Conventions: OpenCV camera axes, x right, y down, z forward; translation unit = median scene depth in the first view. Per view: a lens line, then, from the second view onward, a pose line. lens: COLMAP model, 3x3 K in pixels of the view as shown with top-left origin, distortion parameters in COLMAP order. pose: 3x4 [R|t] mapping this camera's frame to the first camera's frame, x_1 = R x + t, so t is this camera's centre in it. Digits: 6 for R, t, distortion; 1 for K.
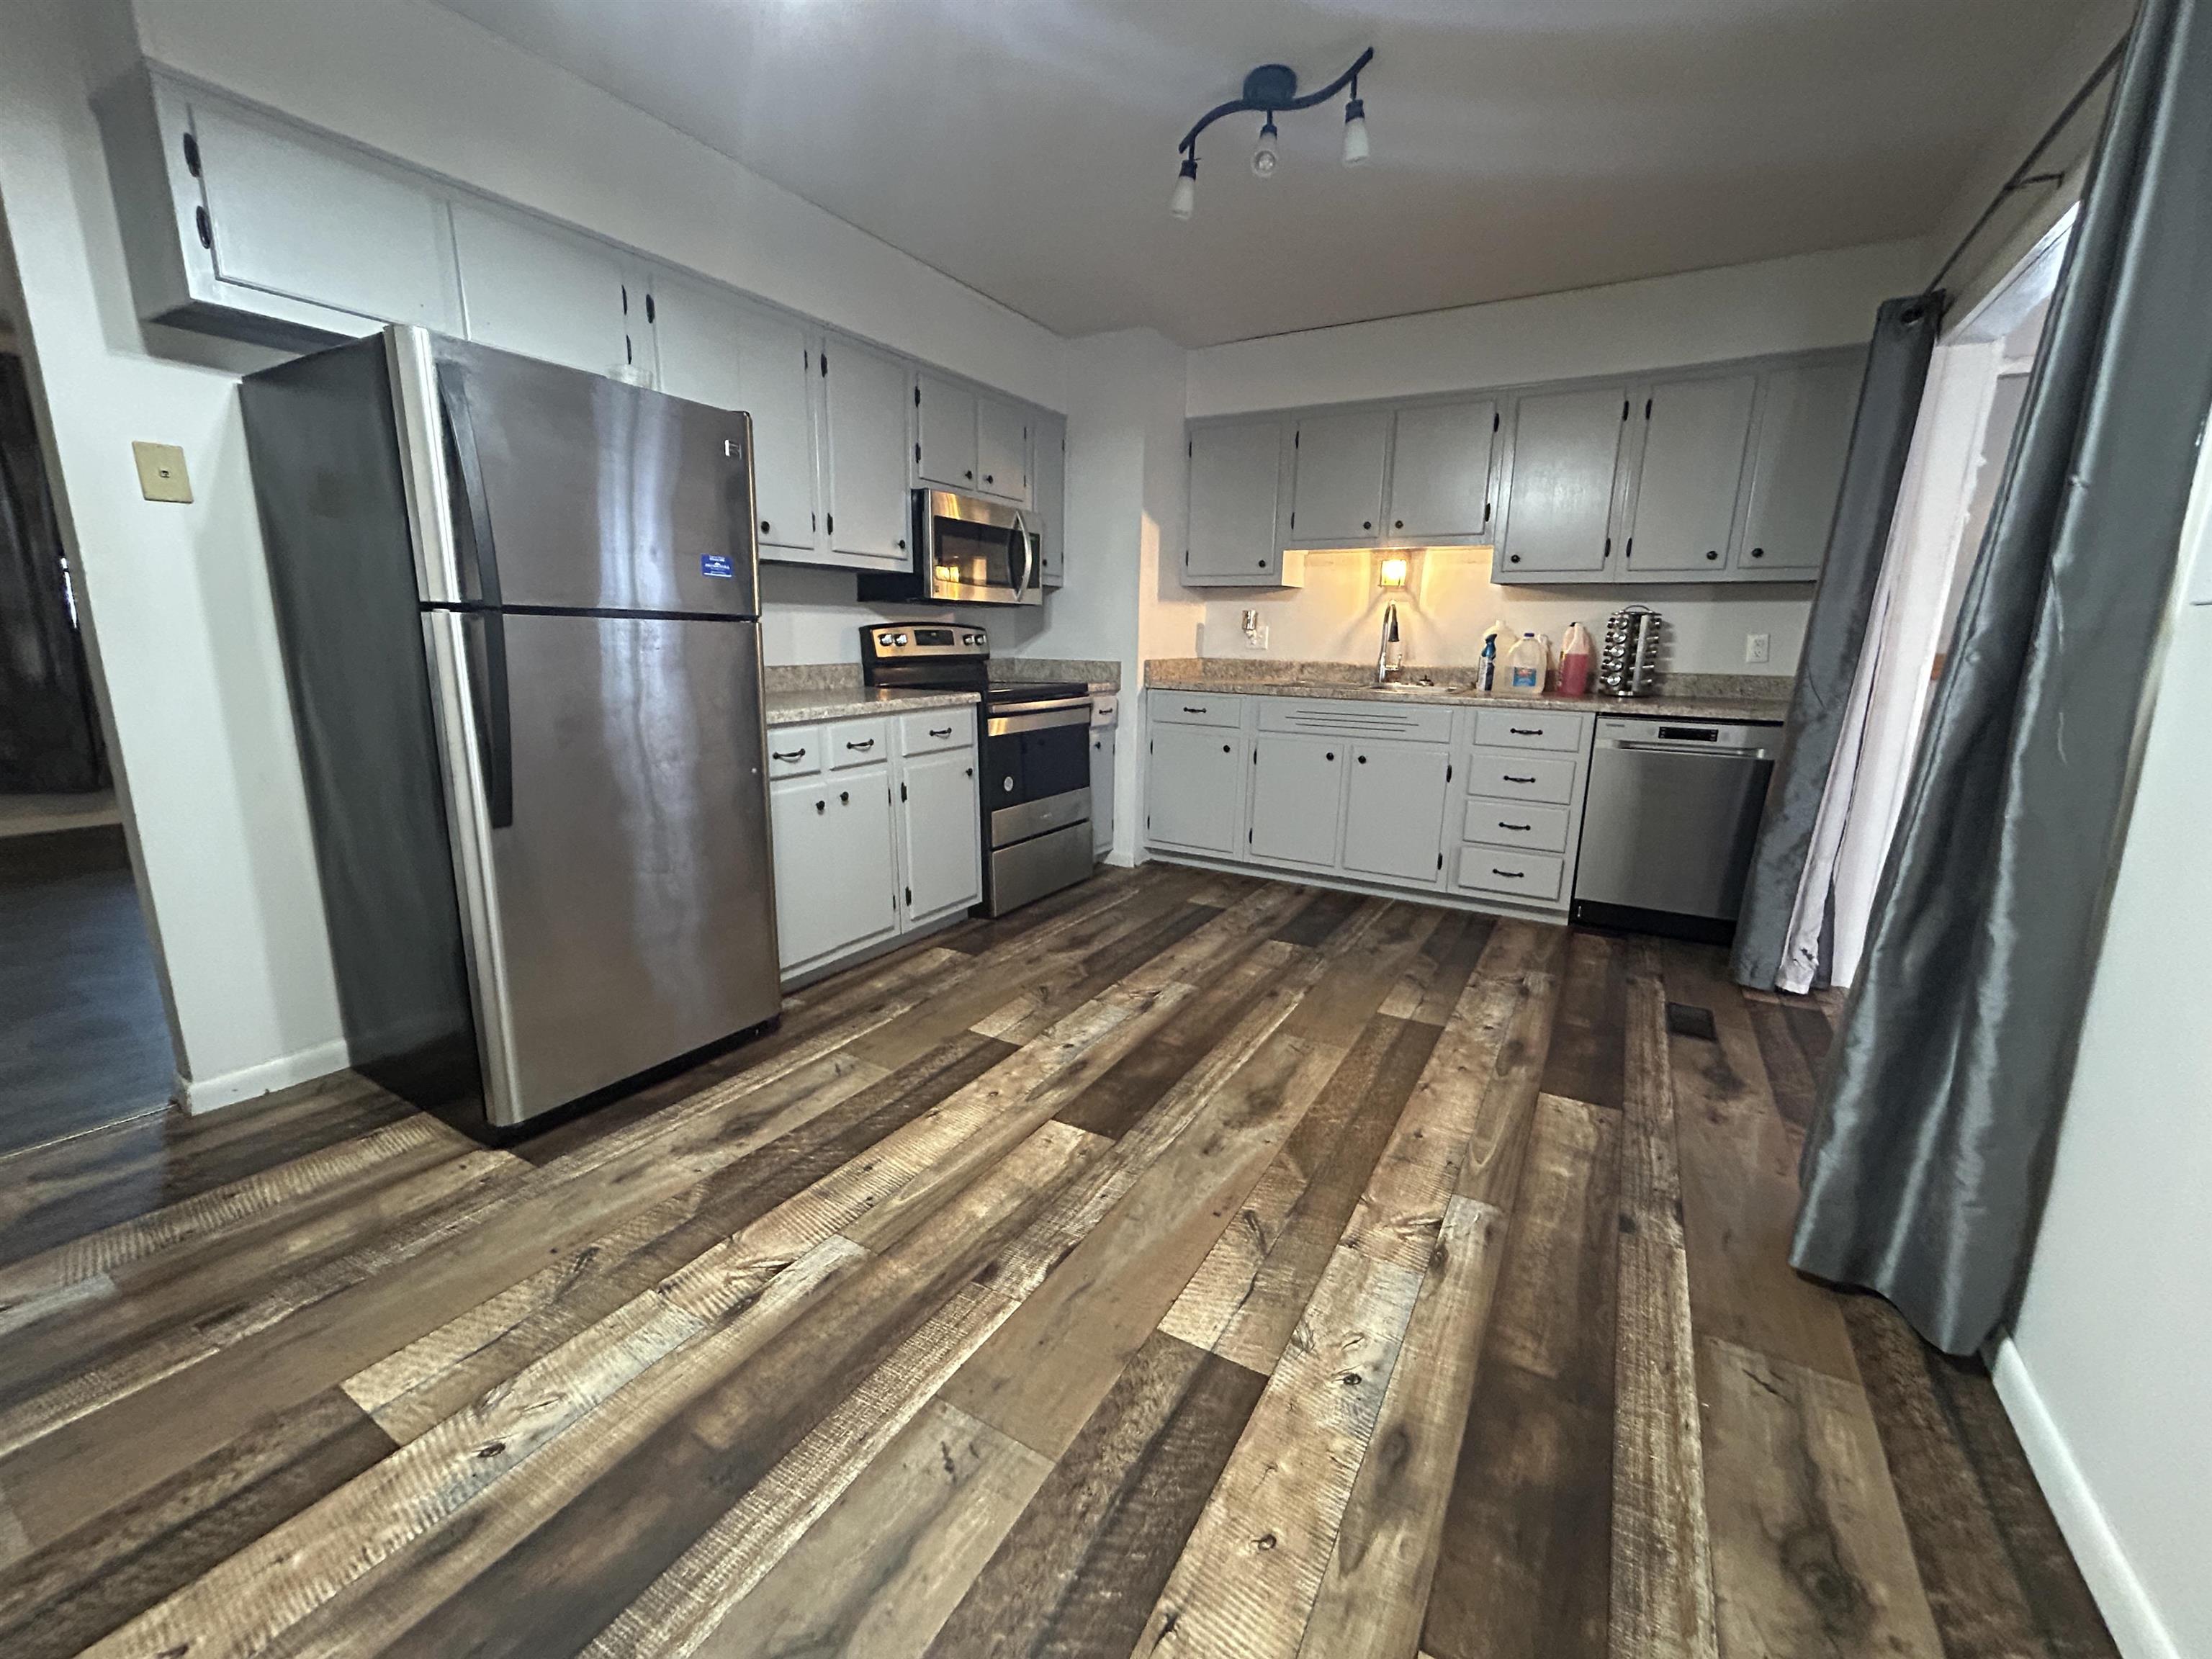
lens RADIAL K [[888.2, 0, 1106.0], [0, 888.2, 829.5], [0, 0, 1]] dist [-0.003542, -0.000001]
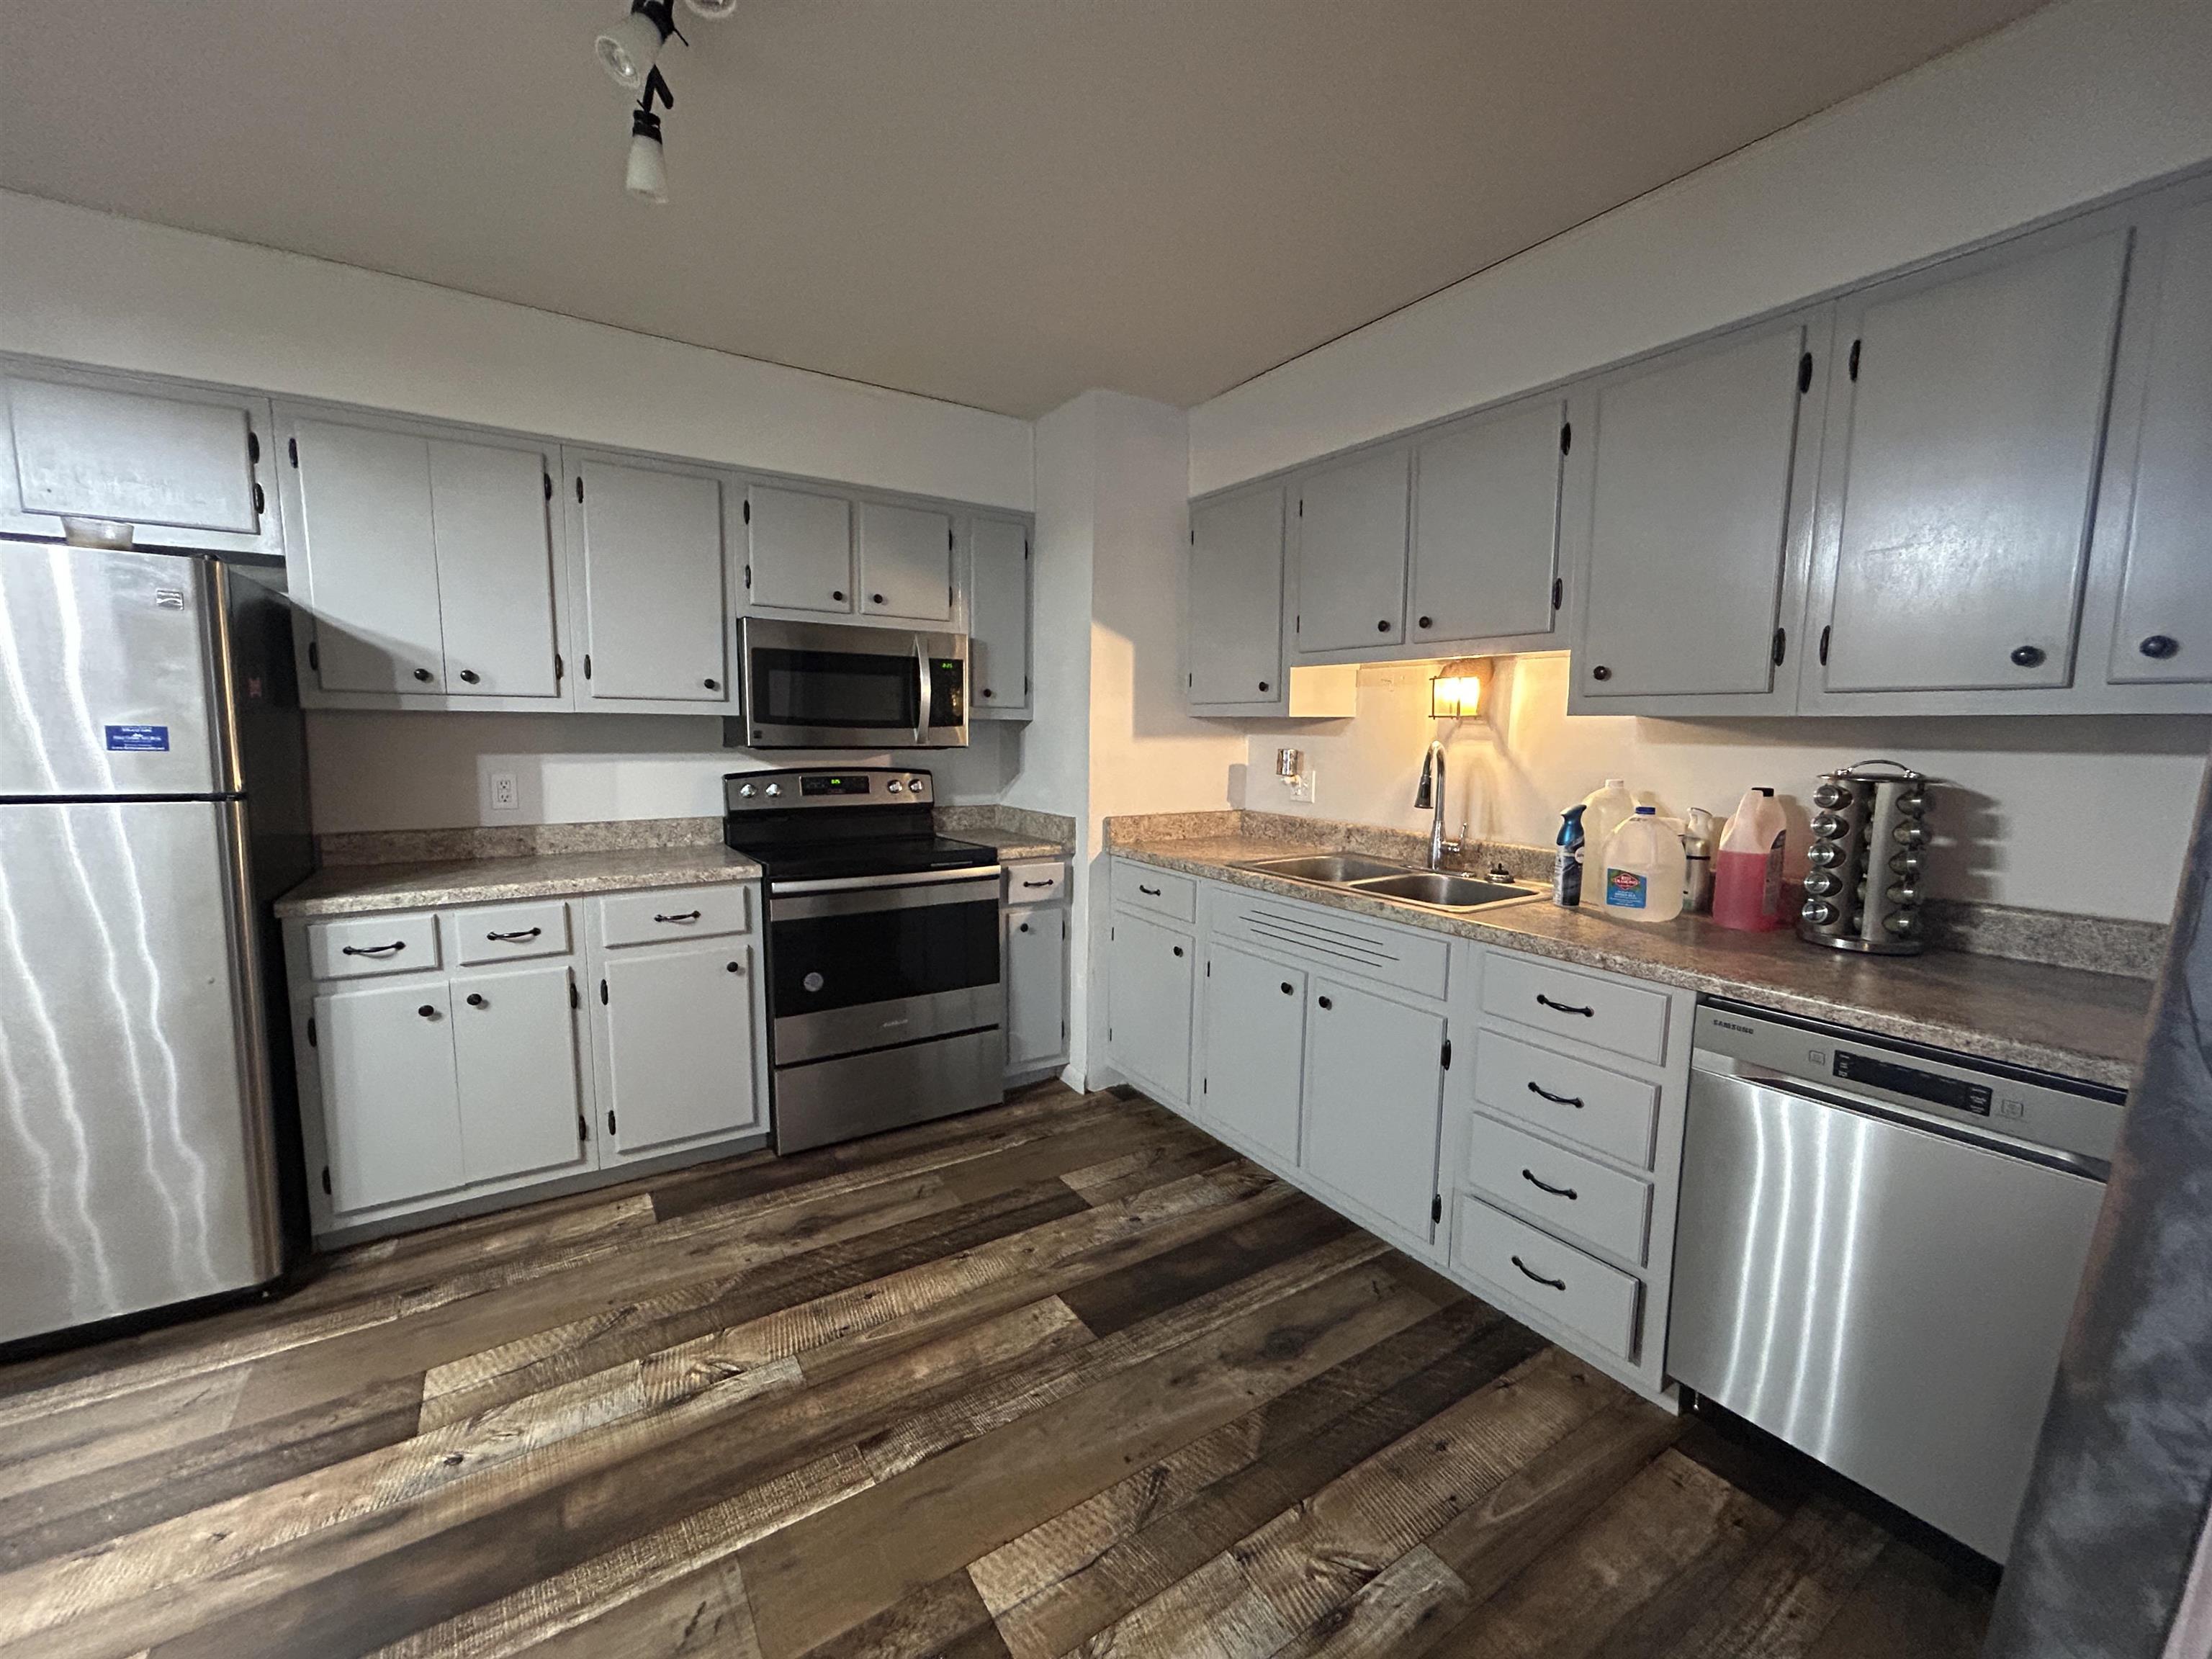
lens RADIAL K [[888.2, 0, 1106.0], [0, 888.2, 829.5], [0, 0, 1]] dist [-0.003542, -0.000001]
pose [[0.894797, 0.045788, -0.444119, 0.429899], [-0.095029, 0.991466, -0.089243, -0.130964], [0.436243, 0.122058, 0.891512, 0.389824]]
